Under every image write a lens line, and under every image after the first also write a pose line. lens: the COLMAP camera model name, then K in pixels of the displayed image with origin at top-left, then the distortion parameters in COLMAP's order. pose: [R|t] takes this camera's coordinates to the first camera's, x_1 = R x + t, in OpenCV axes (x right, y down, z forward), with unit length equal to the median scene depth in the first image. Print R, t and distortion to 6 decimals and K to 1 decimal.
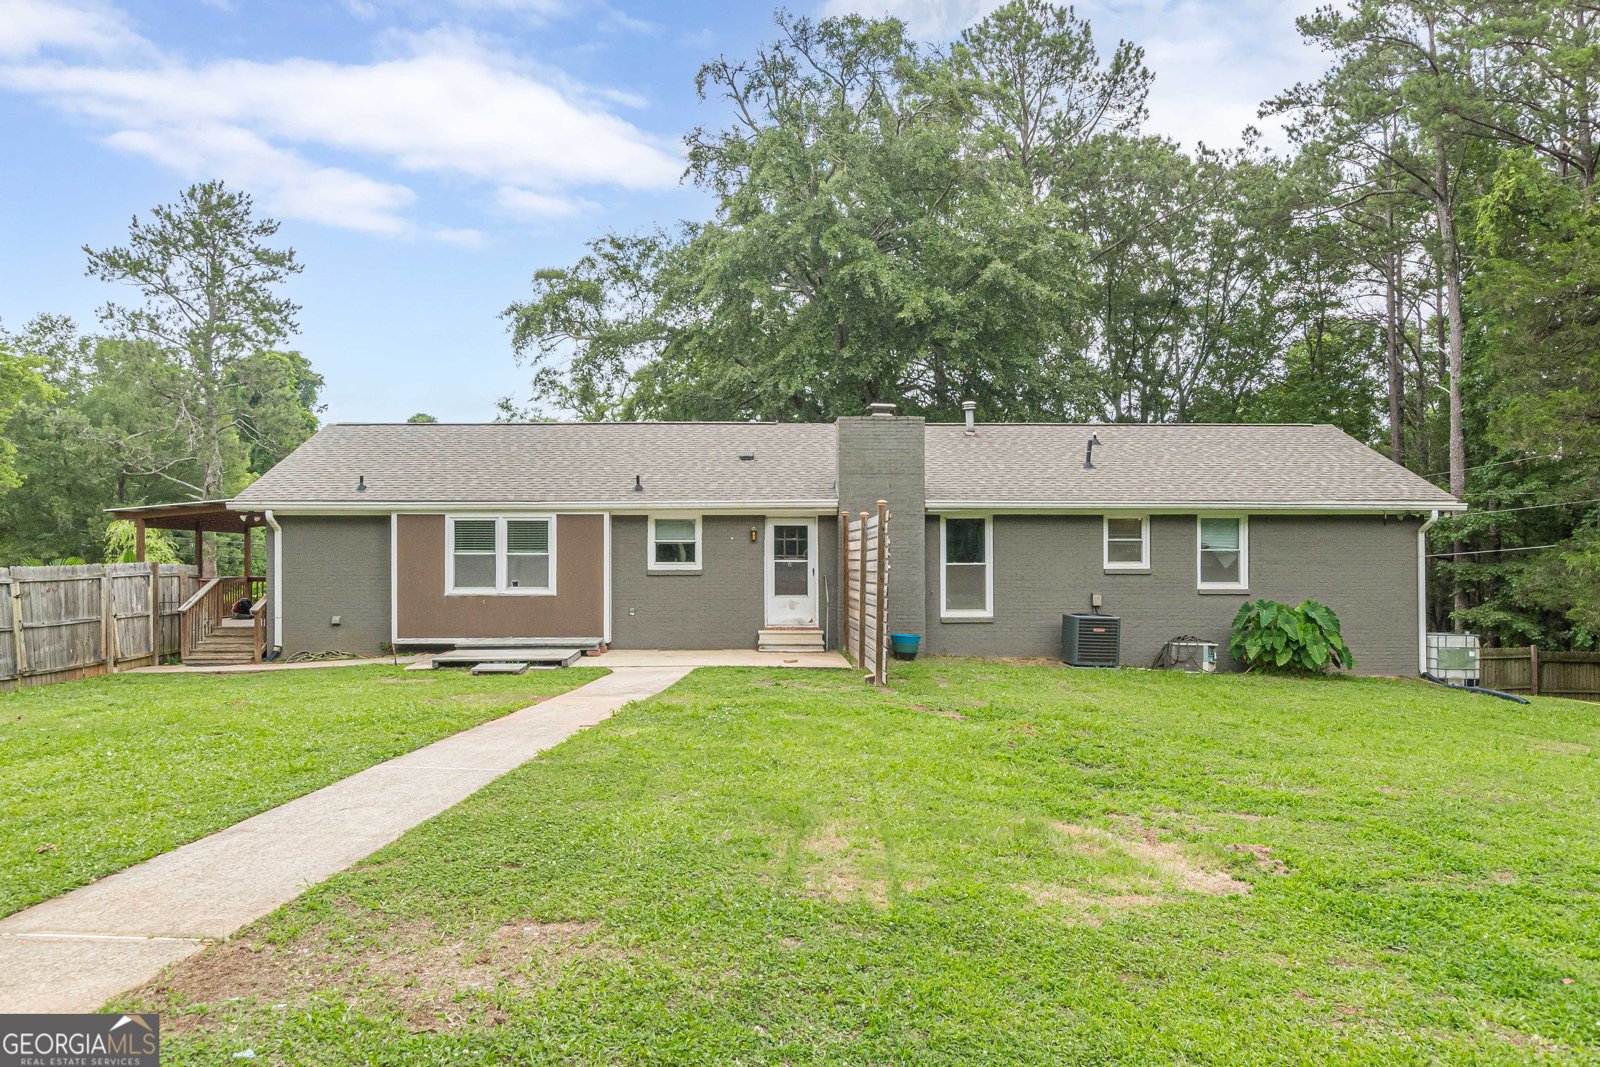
lens RADIAL K [[1185.6, 0, 800.0], [0, 1185.6, 533.5], [0, 0, 1]] dist [0.010886, 0.002961]
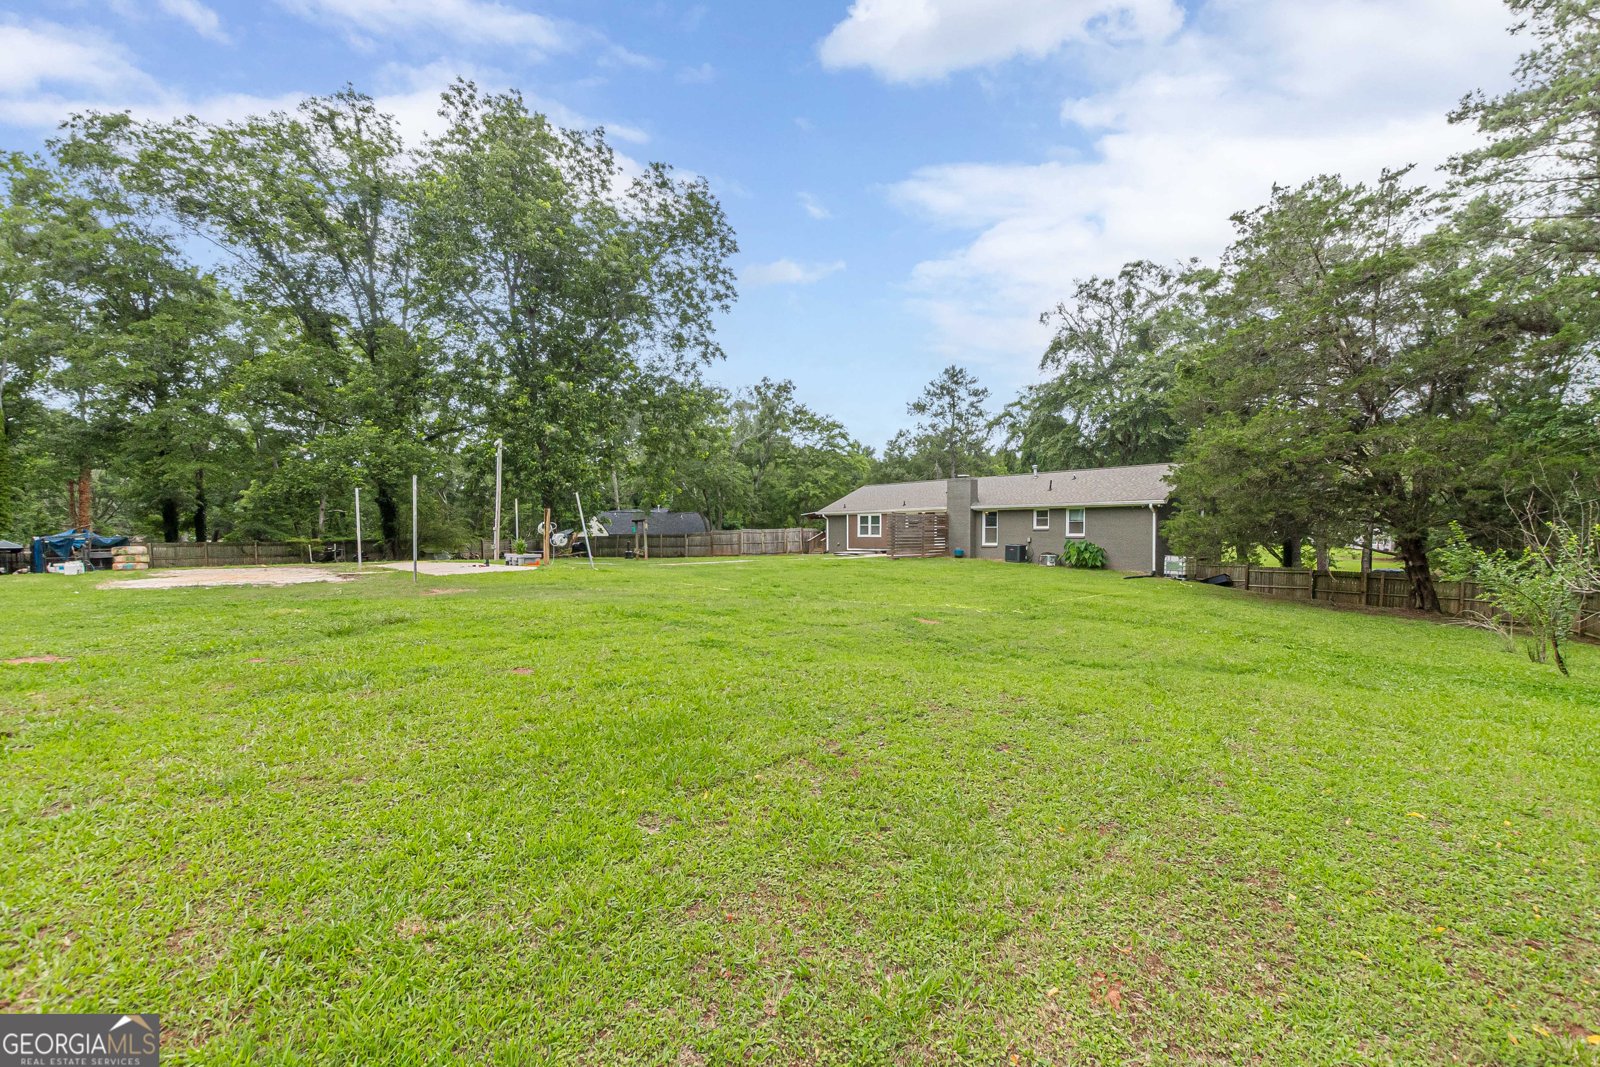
lens RADIAL K [[1288.1, 0, 800.0], [0, 1288.1, 533.5], [0, 0, 1]] dist [0.024261, 0.001448]
pose [[0.557354, -0.002223, -0.830272, 2.496500], [0.023038, 0.999653, 0.012789, -0.010068], [0.829955, -0.026256, 0.557212, -1.148702]]
